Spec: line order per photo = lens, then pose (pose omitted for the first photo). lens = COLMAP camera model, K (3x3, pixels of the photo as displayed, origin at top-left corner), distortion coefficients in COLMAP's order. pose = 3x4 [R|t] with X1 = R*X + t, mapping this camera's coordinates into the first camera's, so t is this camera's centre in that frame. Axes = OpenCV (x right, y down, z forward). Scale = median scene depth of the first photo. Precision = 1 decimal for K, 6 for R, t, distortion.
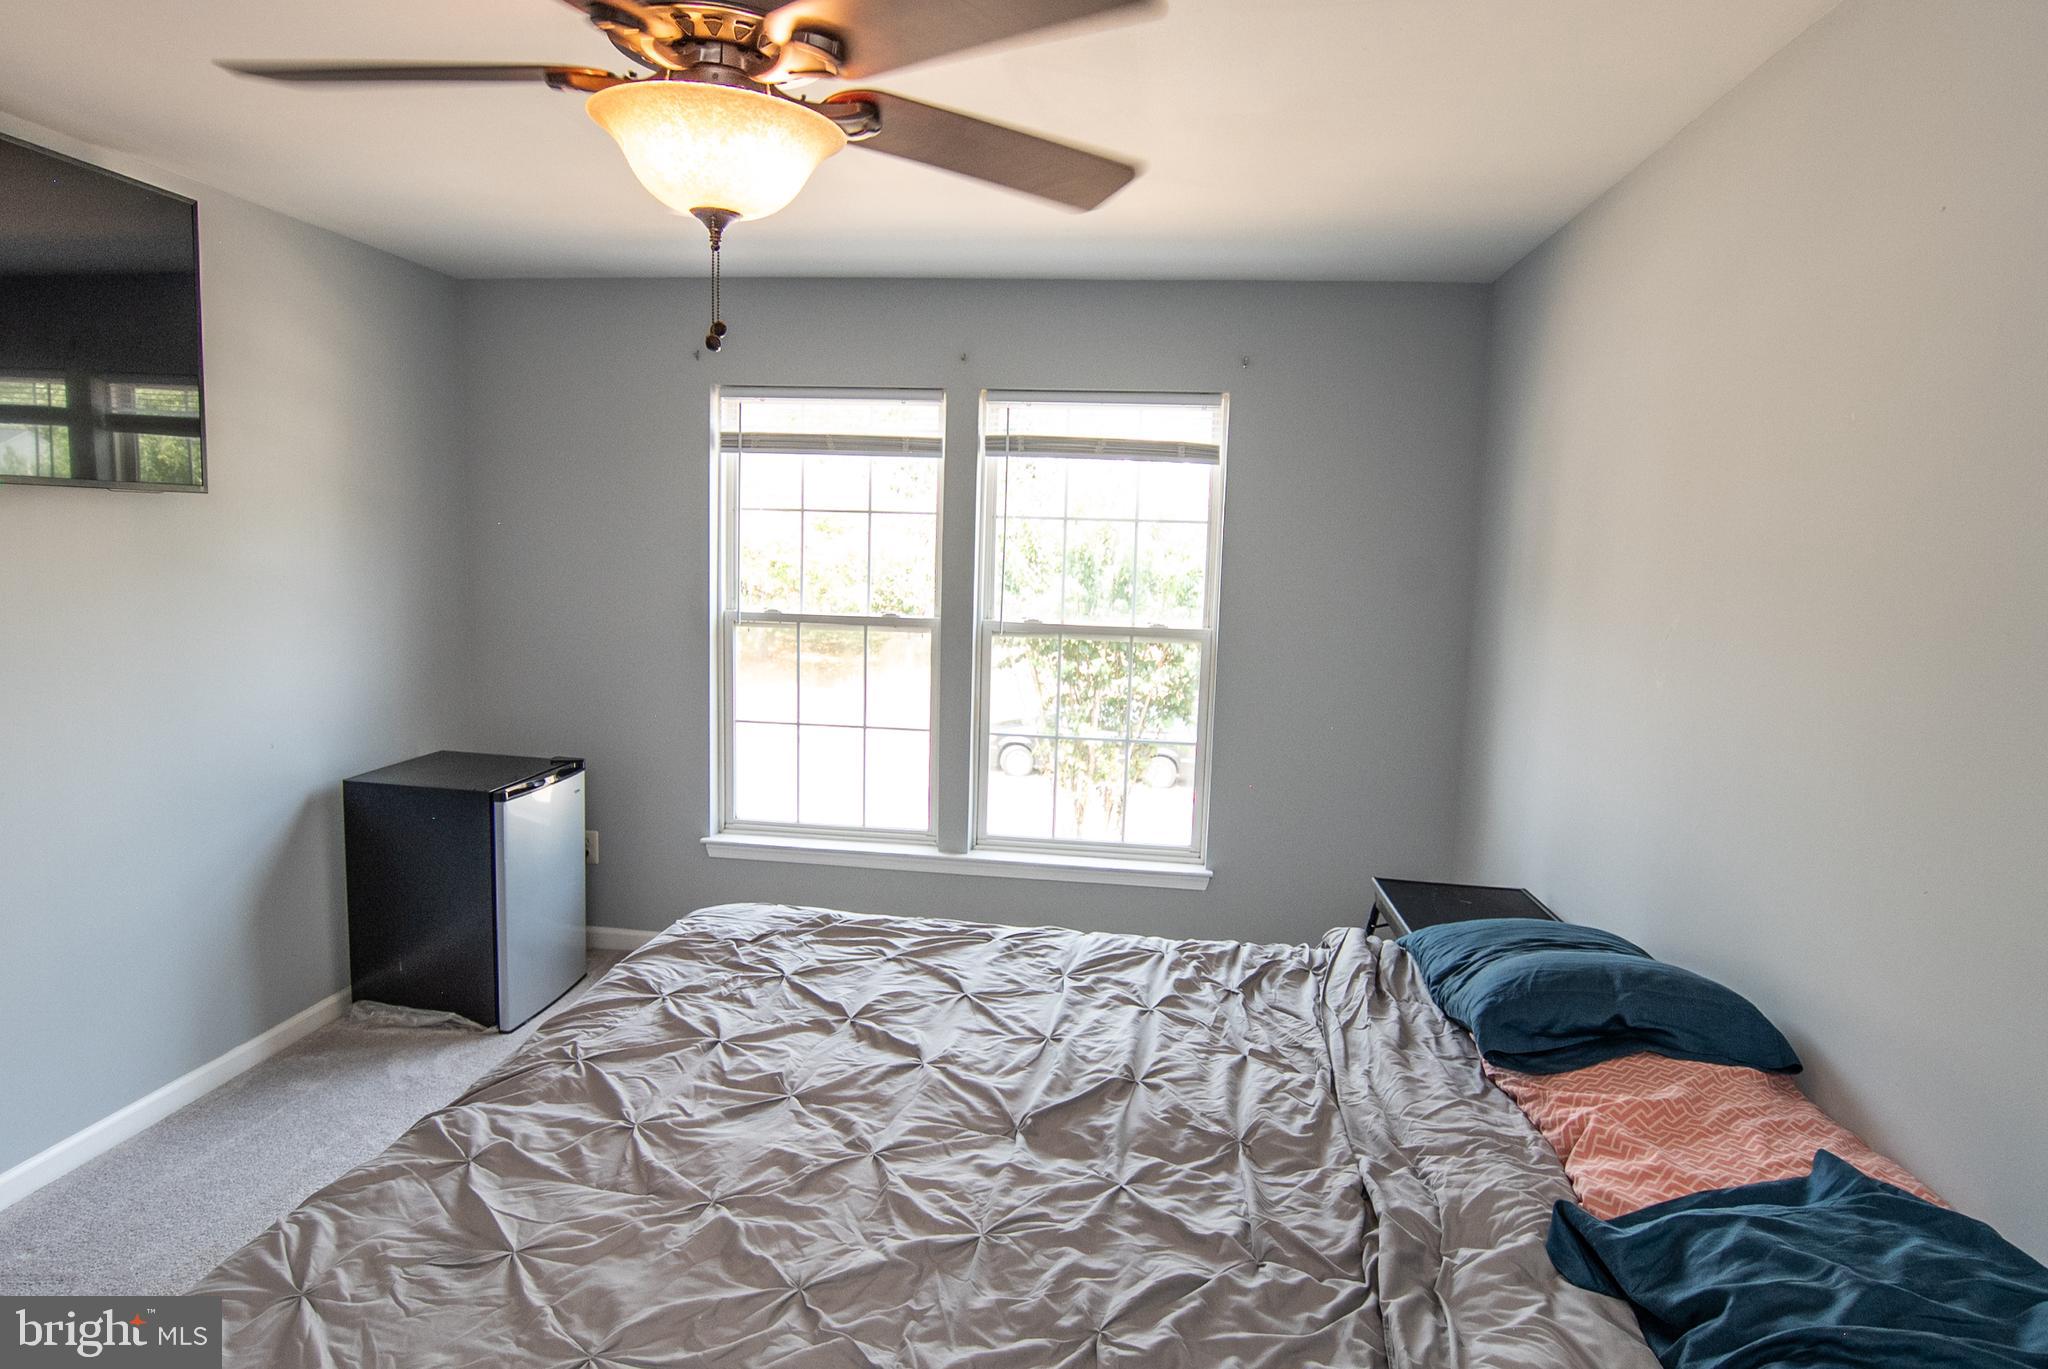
lens RADIAL K [[1187.9, 0, 1023.3], [0, 1187.9, 691.1], [0, 0, 1]] dist [-0.028625, 0.002757]
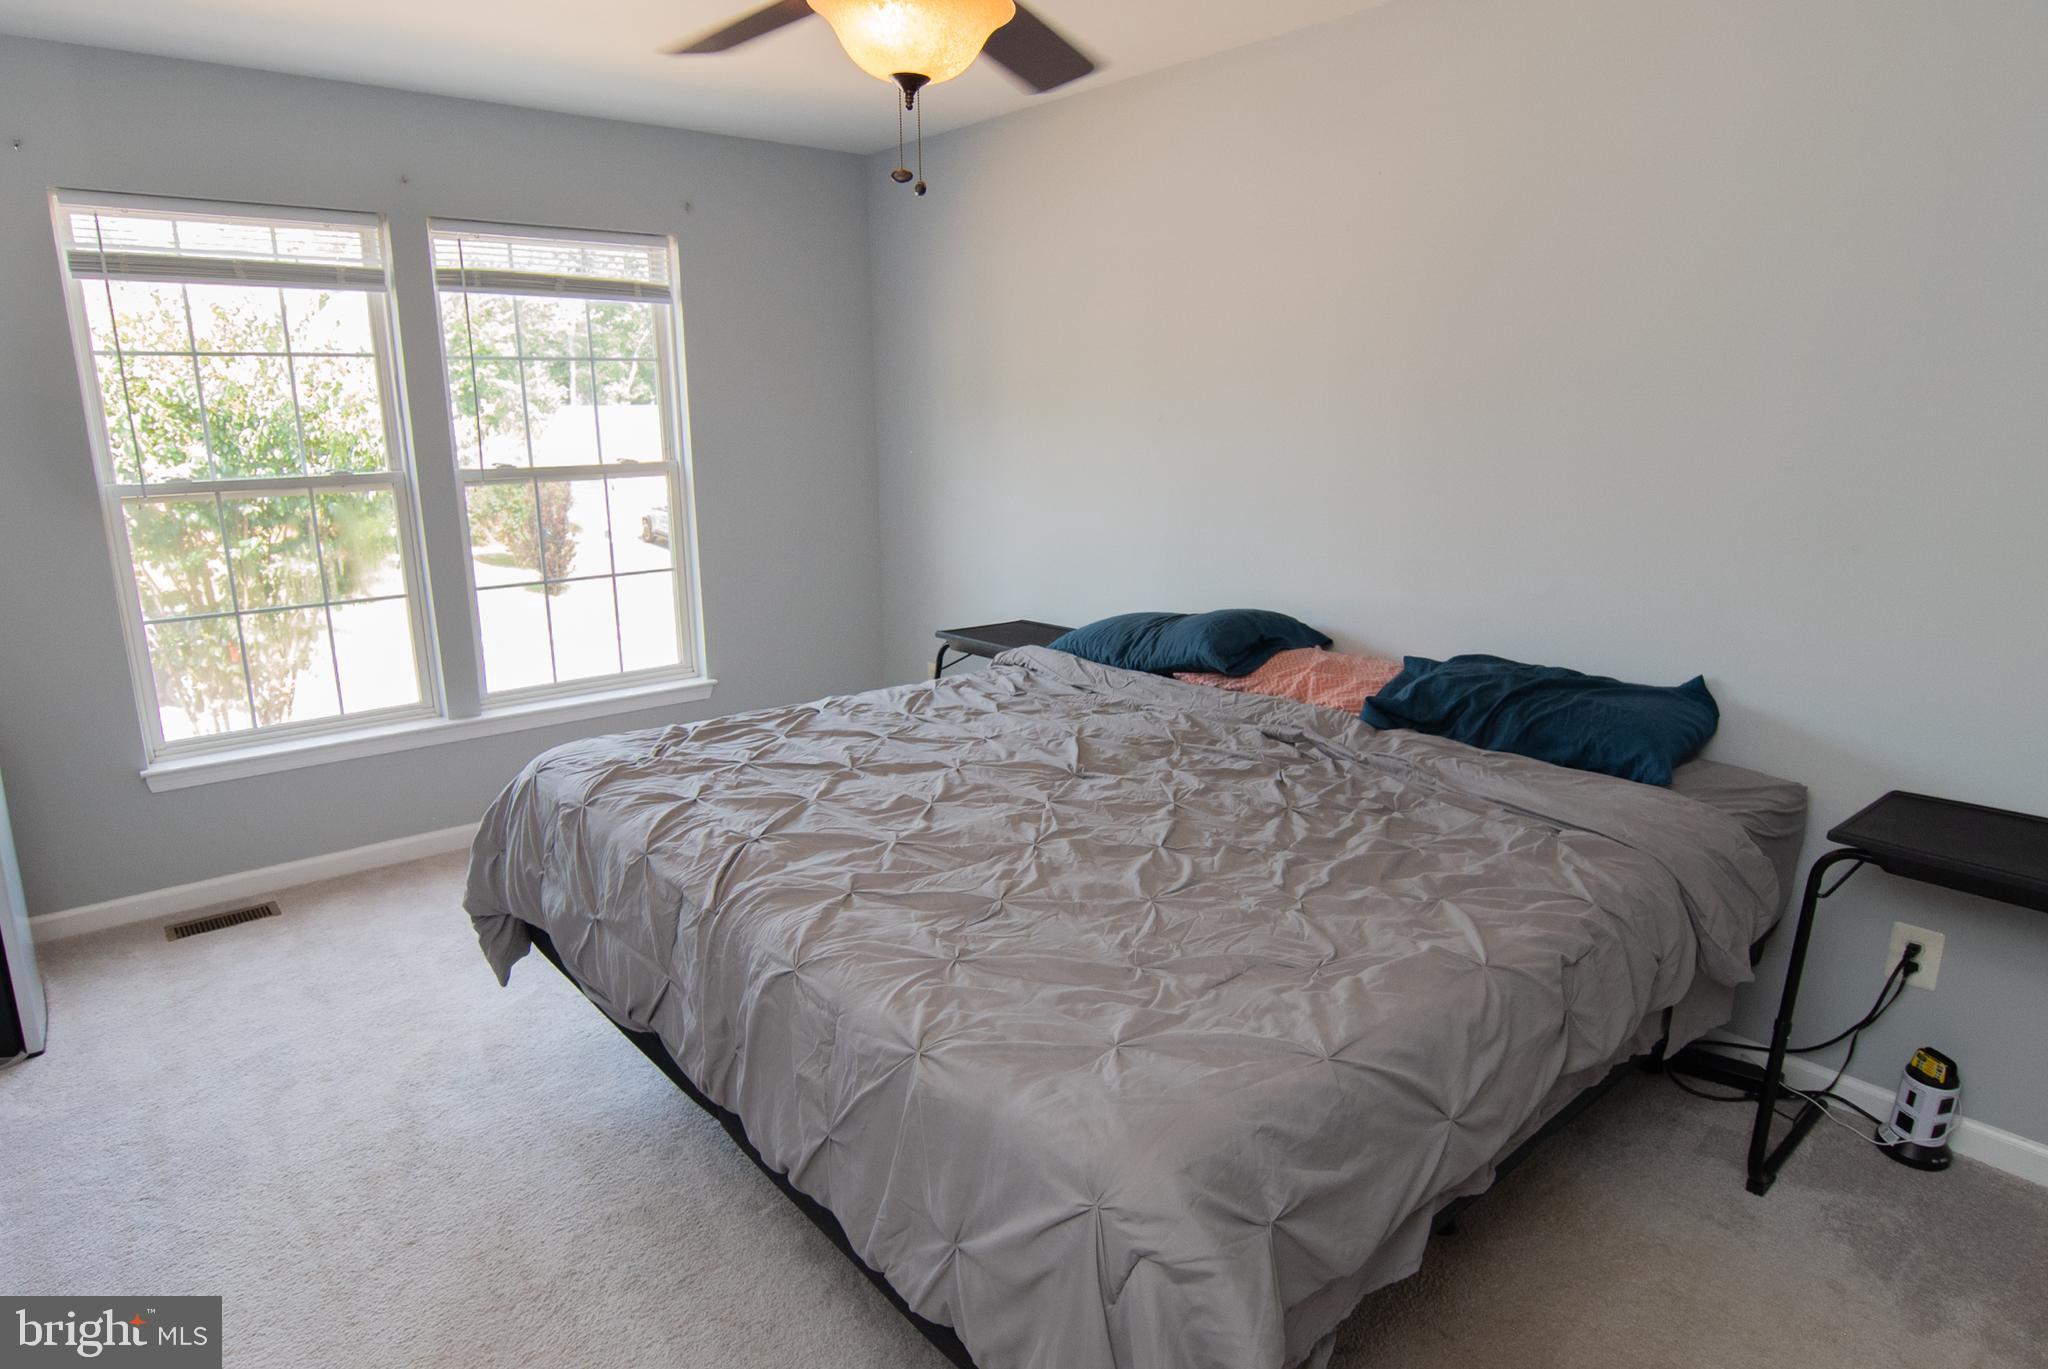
lens RADIAL K [[1187.9, 0, 1019.8], [0, 1187.9, 681.5], [0, 0, 1]] dist [-0.028625, 0.002757]
pose [[0.677863, -0.202373, 0.706787, -0.765438], [0.122162, 0.979008, 0.163155, 0.013202], [-0.724968, -0.024254, 0.688355, 0.042867]]
